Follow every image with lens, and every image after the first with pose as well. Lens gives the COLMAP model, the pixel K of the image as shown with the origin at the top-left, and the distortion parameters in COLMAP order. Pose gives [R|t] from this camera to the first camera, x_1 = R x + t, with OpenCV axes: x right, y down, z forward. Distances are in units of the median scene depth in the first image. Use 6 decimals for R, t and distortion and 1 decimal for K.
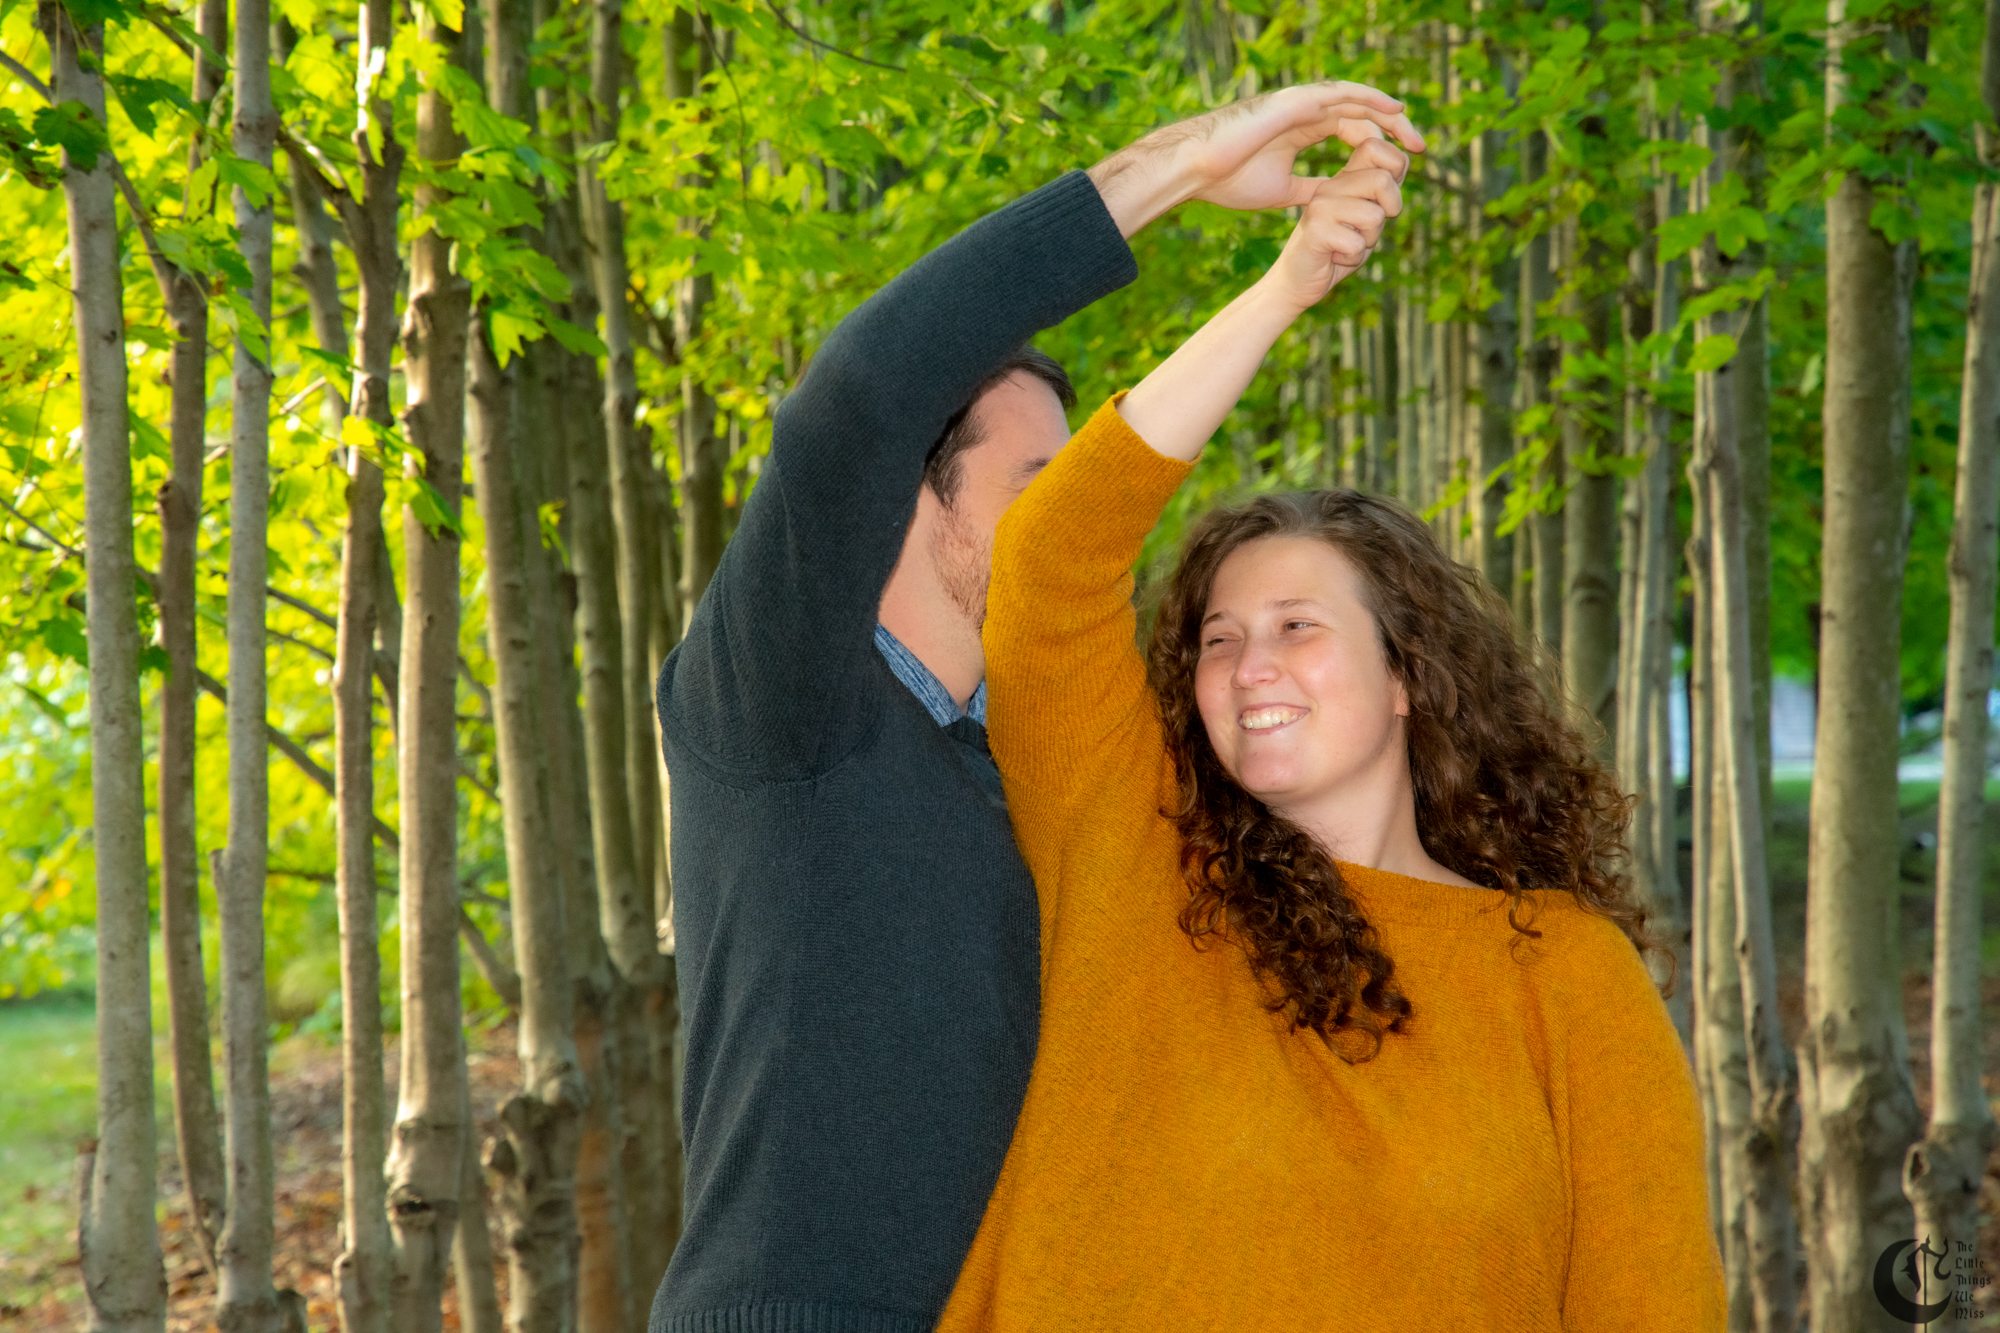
lens RADIAL K [[6553.0, 0, 995.6], [0, 6553.0, 702.4], [0, 0, 1]] dist [0.928188, 0.000000]
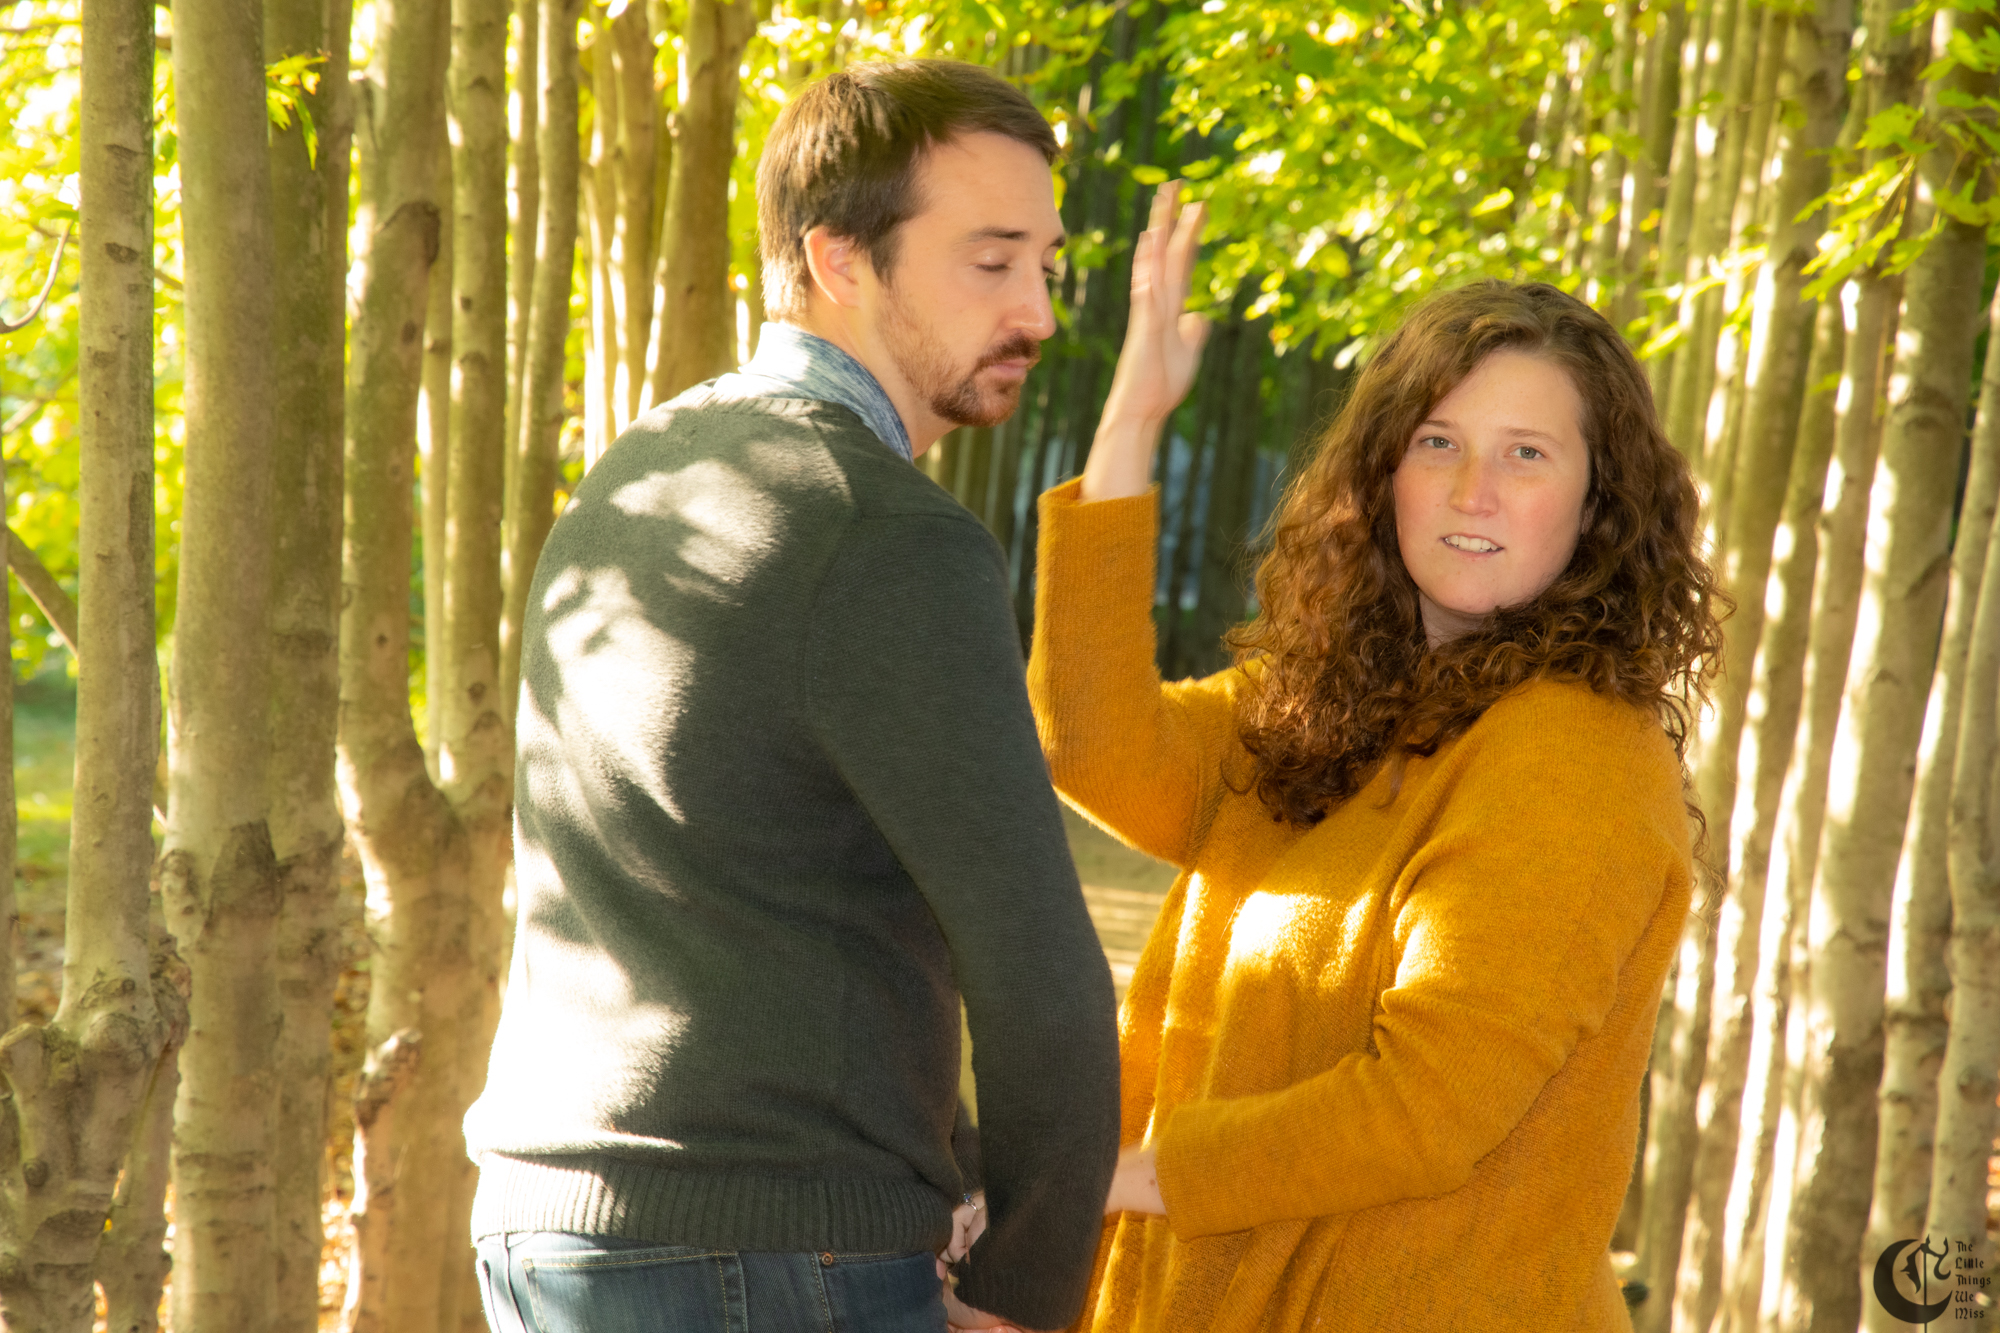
lens RADIAL K [[6553.0, 0, 998.0], [0, 6553.0, 688.3], [0, 0, 1]] dist [0.928188, 0.000000]
pose [[0.992360, 0.119900, -0.029095, 0.026604], [-0.118949, 0.992370, 0.032456, 0.000899], [0.032764, -0.028747, 0.999050, 0.442515]]
